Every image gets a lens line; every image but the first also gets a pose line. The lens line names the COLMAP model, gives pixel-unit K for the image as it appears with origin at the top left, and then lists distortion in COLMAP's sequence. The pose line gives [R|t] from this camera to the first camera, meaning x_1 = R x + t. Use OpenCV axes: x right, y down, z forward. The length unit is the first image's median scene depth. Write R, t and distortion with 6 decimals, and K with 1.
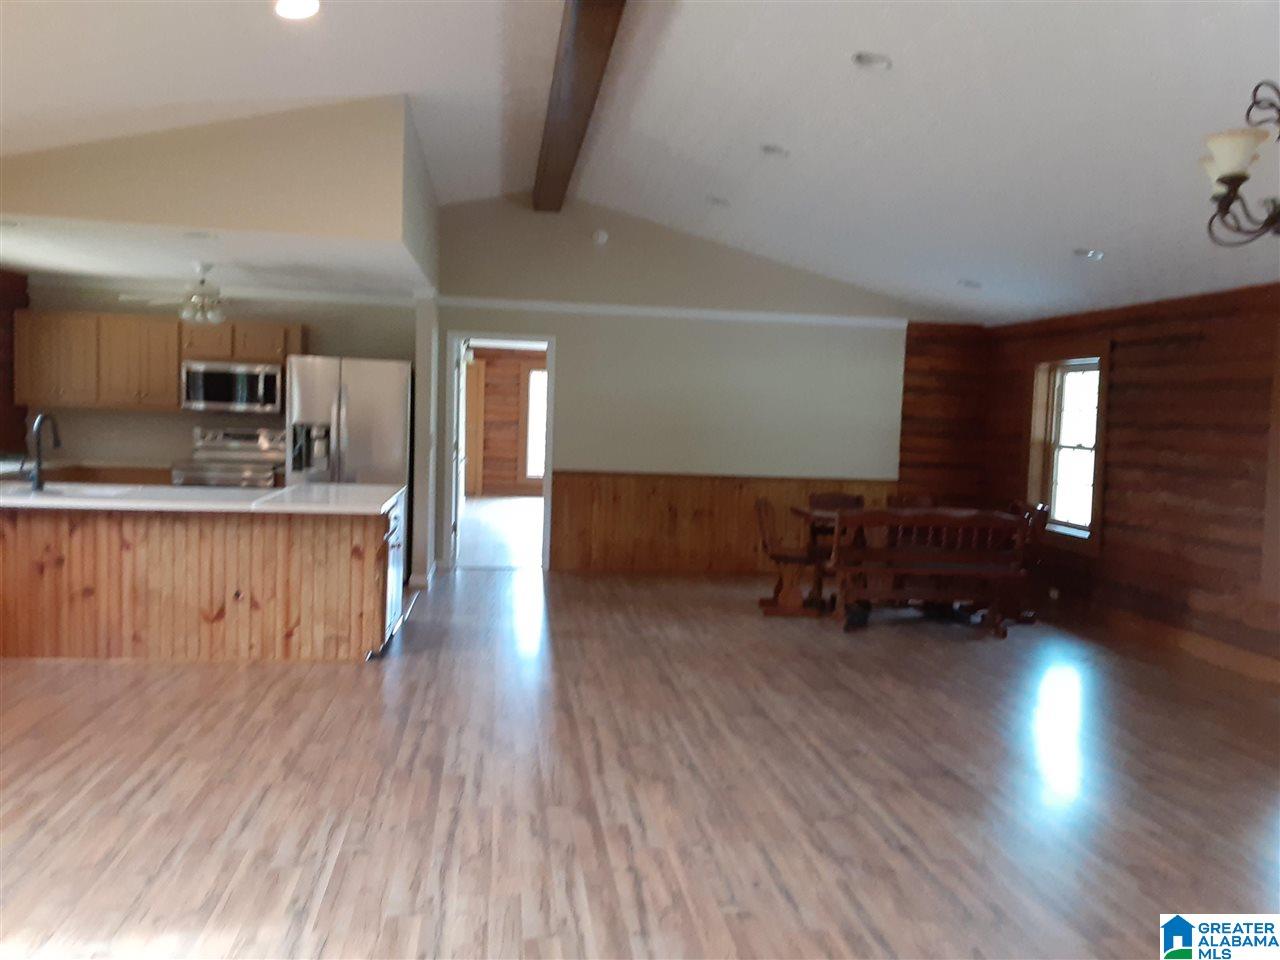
lens RADIAL K [[1033.3, 0, 642.9], [0, 1033.3, 476.0], [0, 0, 1]] dist [0.130566, -0.184564]
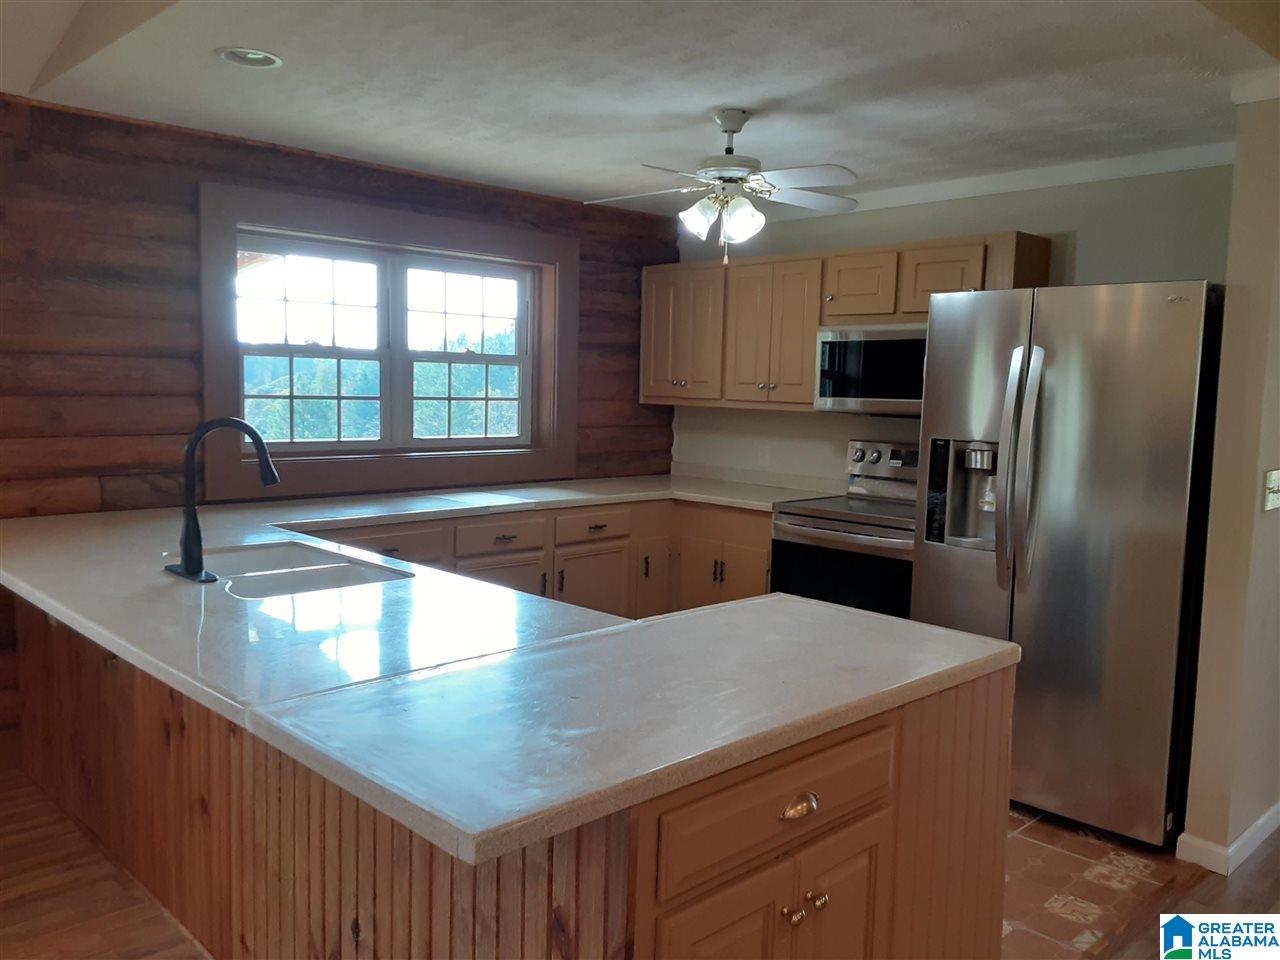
lens RADIAL K [[1033.3, 0, 642.9], [0, 1033.3, 476.0], [0, 0, 1]] dist [0.130566, -0.184564]
pose [[0.579811, 0.056243, -0.812808, -0.031022], [-0.052108, 0.998132, 0.031897, -0.040619], [0.813083, 0.023860, 0.581658, 0.605290]]
